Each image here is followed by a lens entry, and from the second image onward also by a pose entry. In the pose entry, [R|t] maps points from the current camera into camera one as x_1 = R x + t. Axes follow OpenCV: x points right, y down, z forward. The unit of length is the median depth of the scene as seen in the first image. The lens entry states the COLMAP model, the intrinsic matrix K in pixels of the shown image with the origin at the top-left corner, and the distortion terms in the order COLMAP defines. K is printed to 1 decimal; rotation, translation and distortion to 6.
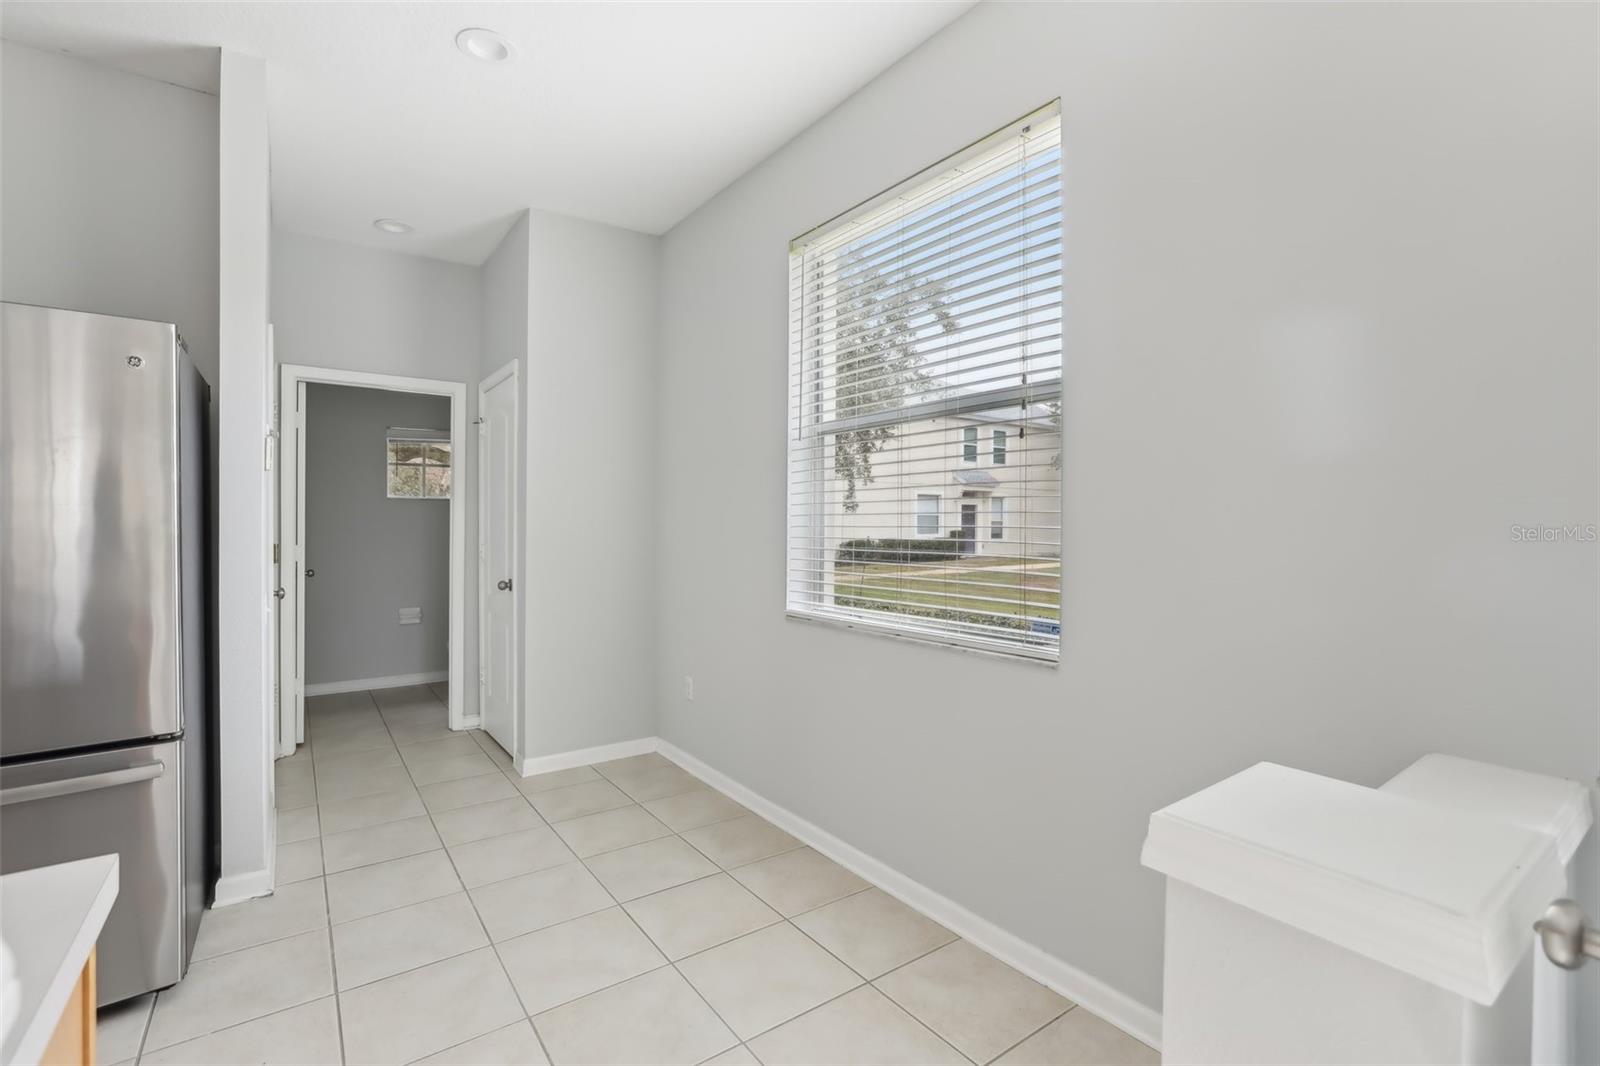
lens RADIAL K [[723.1, 0, 806.9], [0, 723.1, 521.7], [0, 0, 1]] dist [-0.026562, 0.004251]
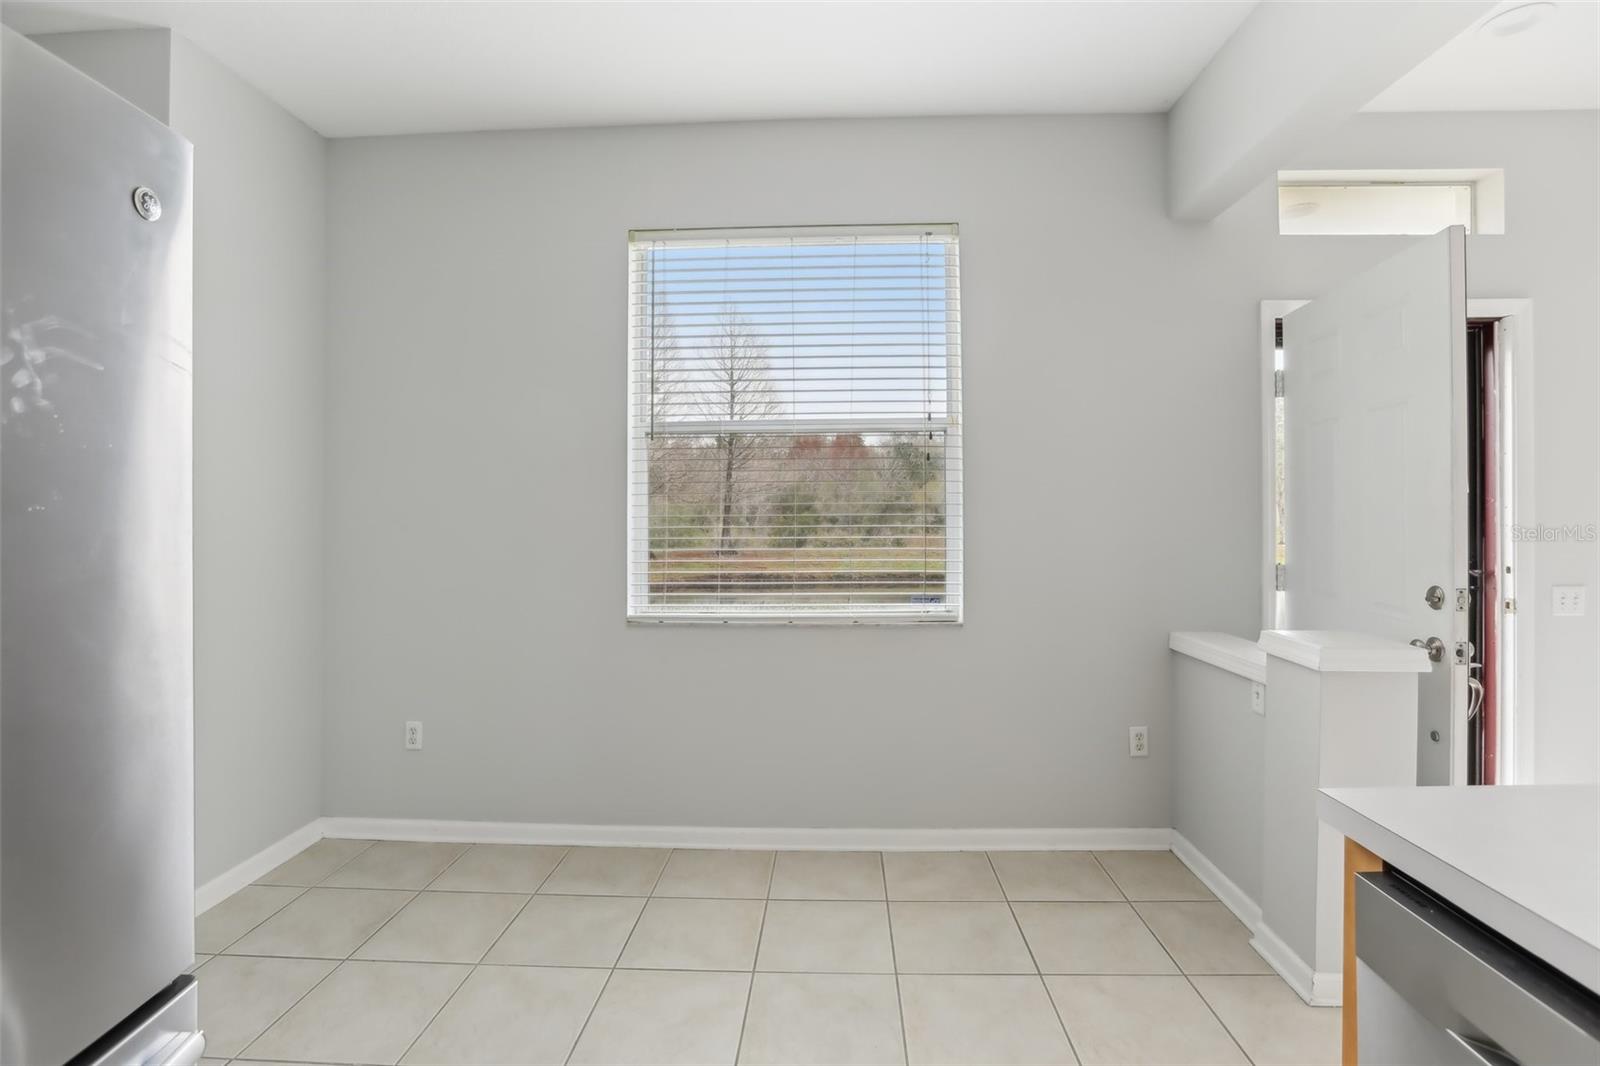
lens RADIAL K [[733.5, 0, 798.3], [0, 733.5, 509.1], [0, 0, 1]] dist [-0.028753, -0.000061]
pose [[0.636159, 0.001180, 0.771557, -0.629769], [0.005607, 0.999965, -0.006153, -0.010651], [-0.771537, 0.008240, 0.636131, 0.211875]]
